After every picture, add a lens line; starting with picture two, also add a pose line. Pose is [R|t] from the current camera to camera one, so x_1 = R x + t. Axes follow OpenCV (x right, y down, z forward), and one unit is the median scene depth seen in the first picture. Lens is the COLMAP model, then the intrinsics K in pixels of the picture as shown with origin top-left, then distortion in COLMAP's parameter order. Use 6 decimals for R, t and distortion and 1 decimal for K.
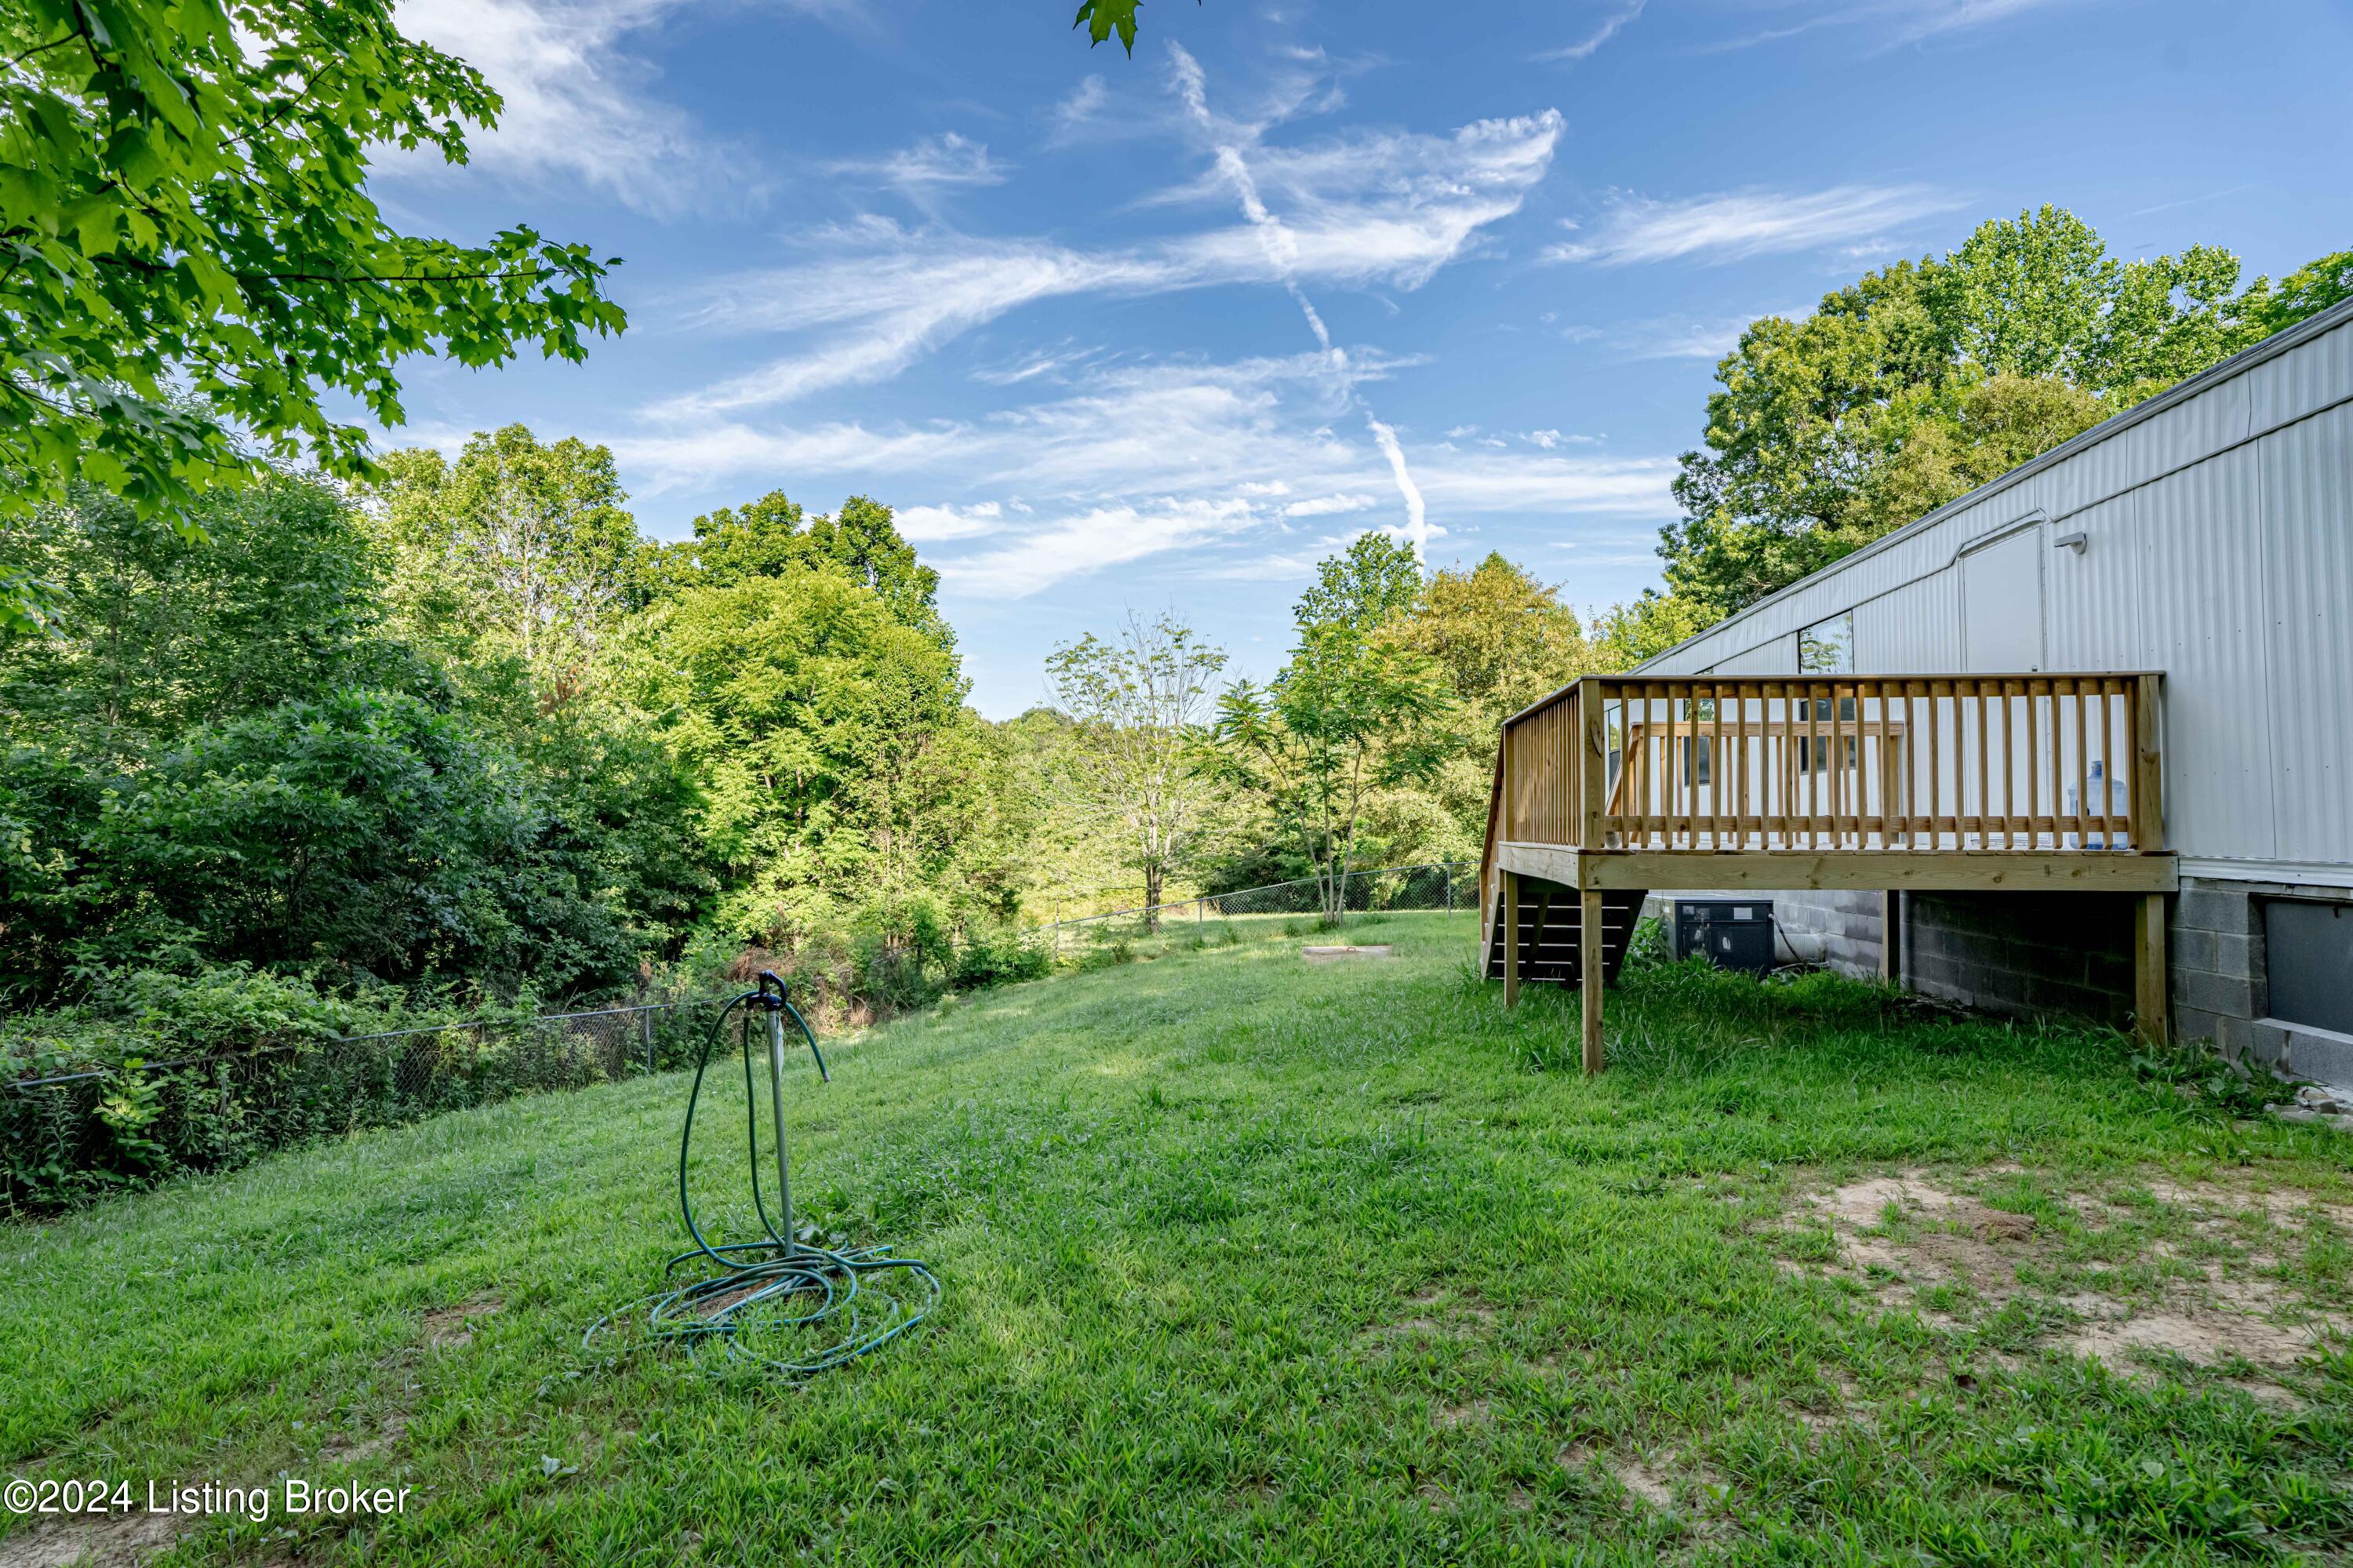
lens RADIAL K [[1171.0, 0, 1172.5], [0, 1171.0, 772.8], [0, 0, 1]] dist [-0.068249, 0.028164]
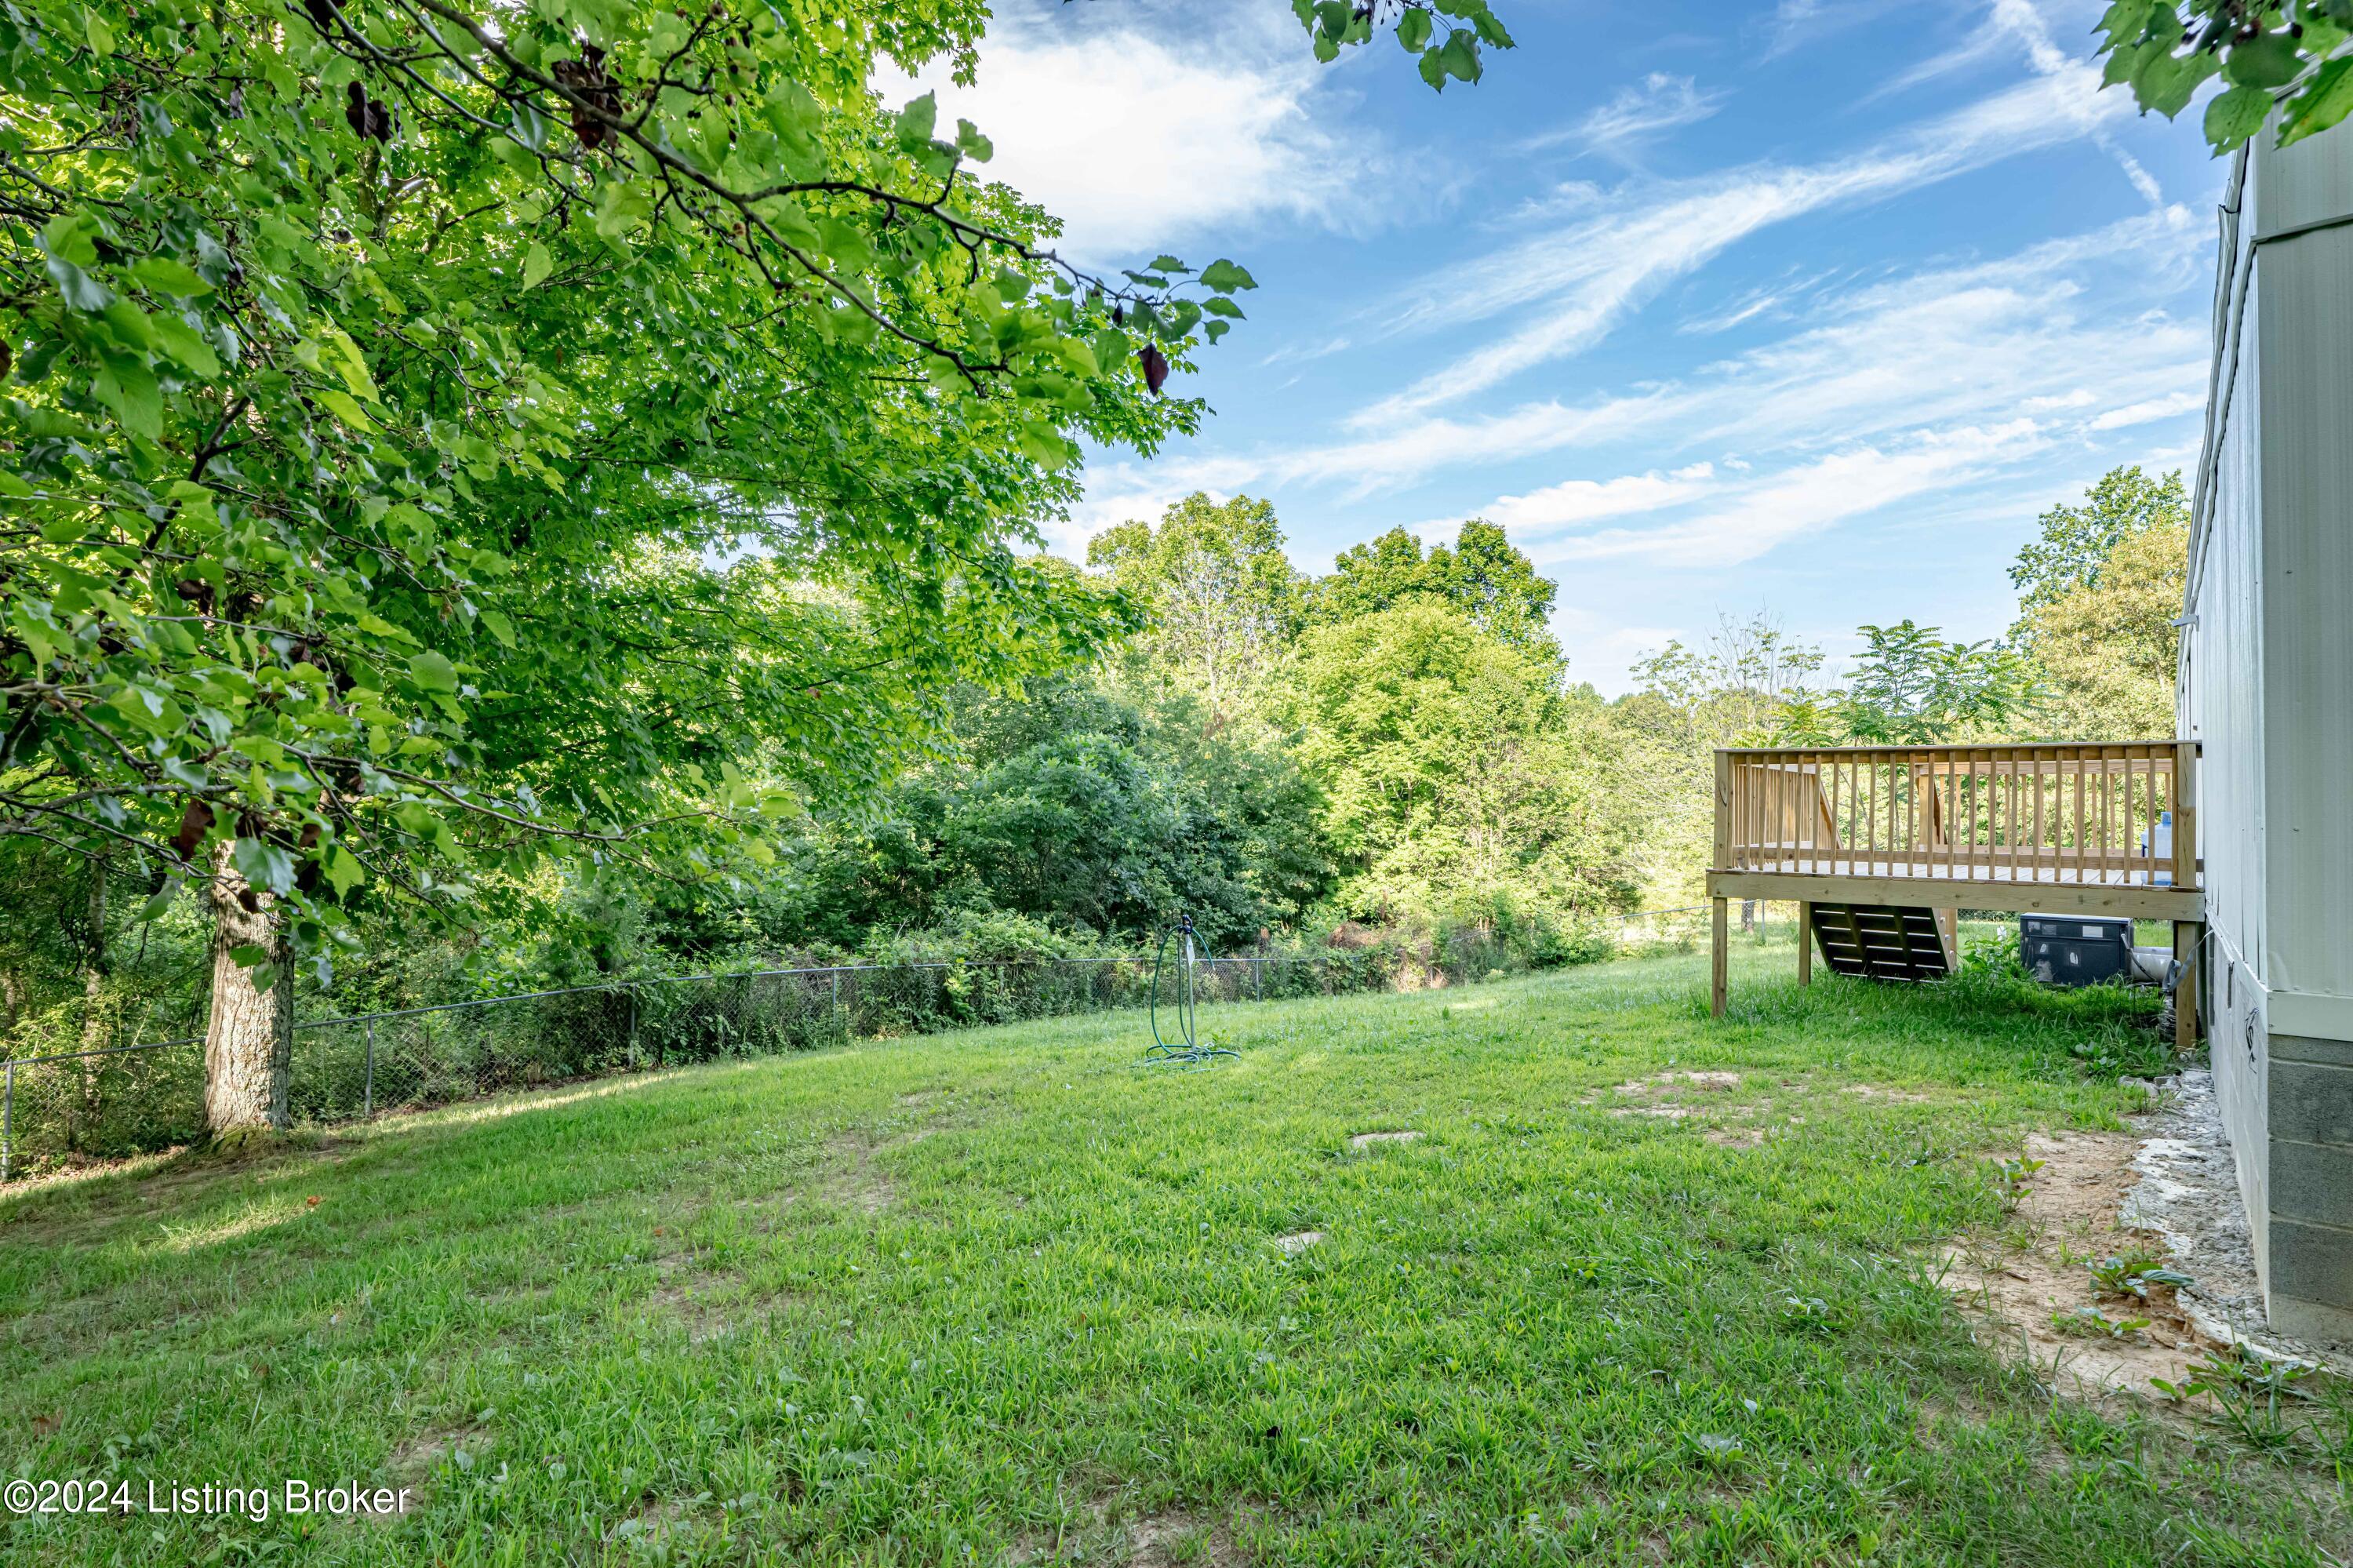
lens RADIAL K [[1171.0, 0, 1172.5], [0, 1171.0, 772.8], [0, 0, 1]] dist [-0.068249, 0.028164]
pose [[0.841618, -0.008457, -0.540006, 0.139760], [0.013789, 0.999888, 0.005832, -0.018081], [0.539897, -0.012355, 0.841641, -0.143814]]
